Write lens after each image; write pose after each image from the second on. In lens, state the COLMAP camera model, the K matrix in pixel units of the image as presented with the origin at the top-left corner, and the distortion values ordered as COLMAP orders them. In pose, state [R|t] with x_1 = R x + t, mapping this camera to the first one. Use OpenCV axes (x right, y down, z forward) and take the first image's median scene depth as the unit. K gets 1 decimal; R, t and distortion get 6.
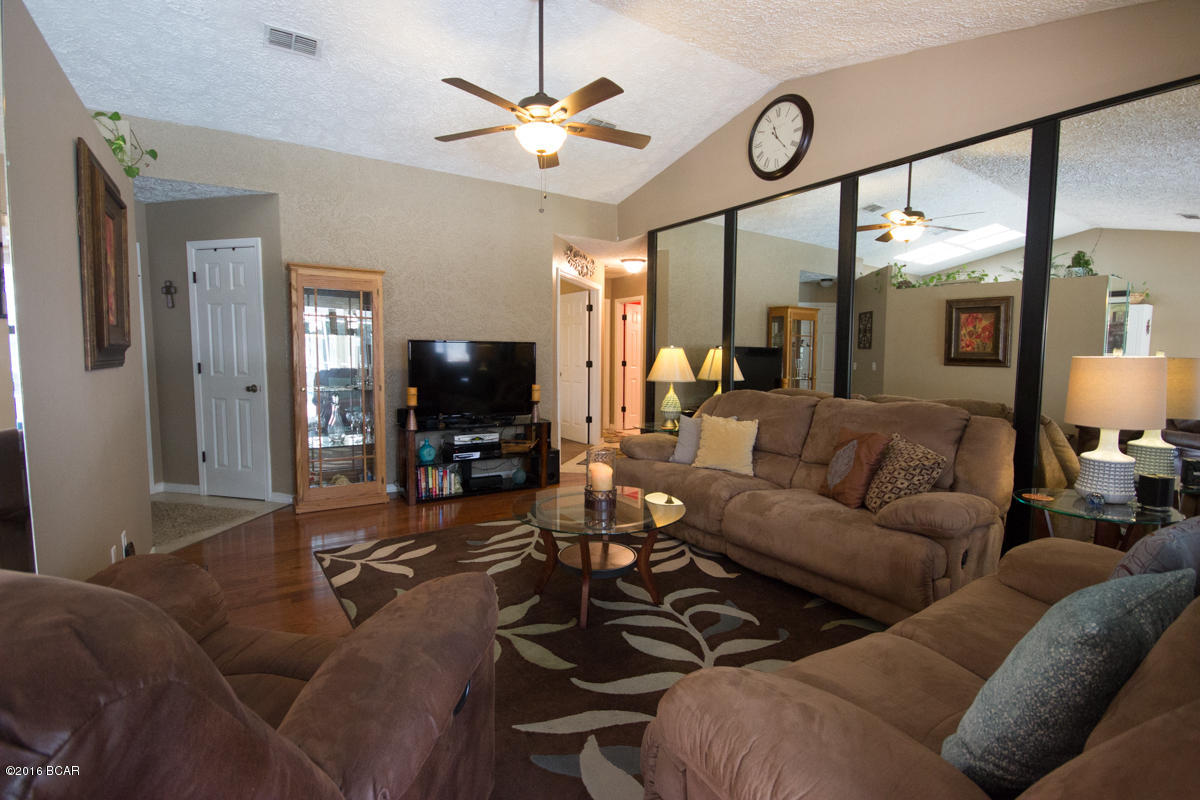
lens RADIAL K [[555.3, 0, 604.3], [0, 555.3, 400.3], [0, 0, 1]] dist [-0.003652, -0.001622]
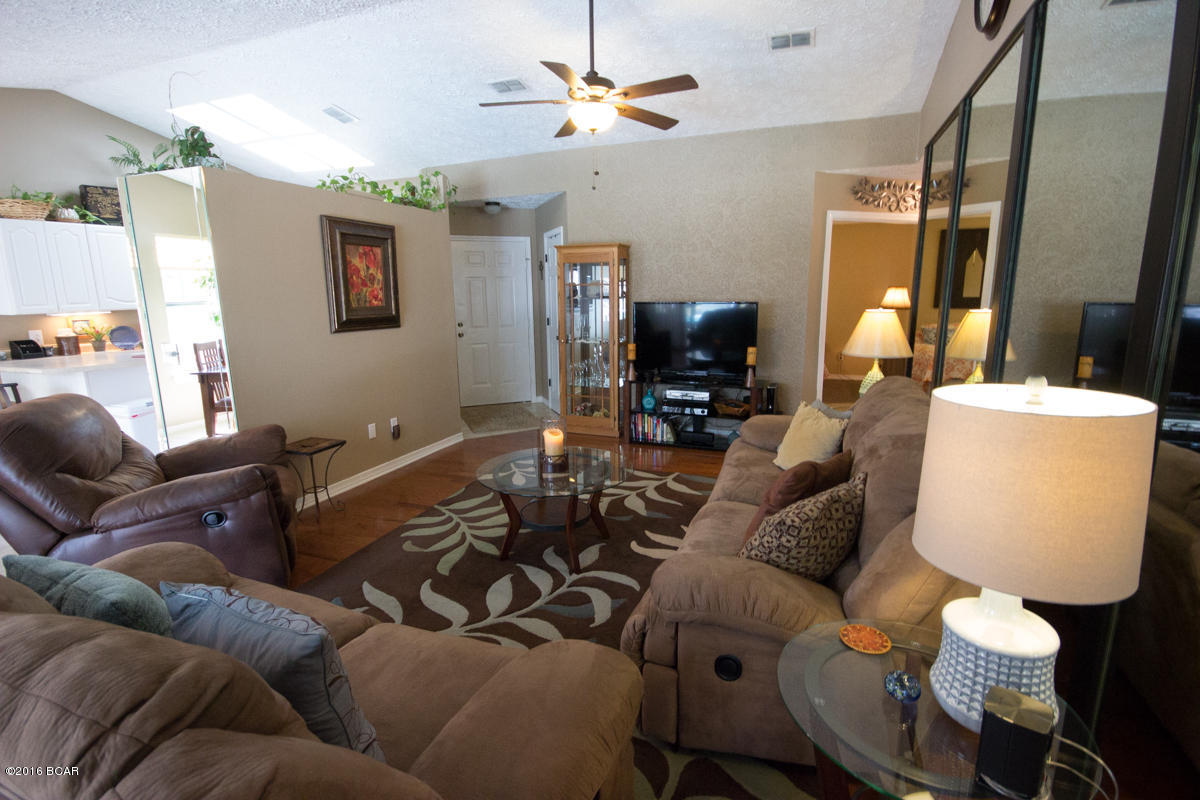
lens RADIAL K [[555.3, 0, 603.7], [0, 555.3, 395.7], [0, 0, 1]] dist [-0.003652, -0.001622]
pose [[0.585534, 0.132685, -0.799716, 0.542797], [-0.053317, 0.990681, 0.125332, -0.056195], [0.808893, -0.030747, 0.587152, 0.259810]]
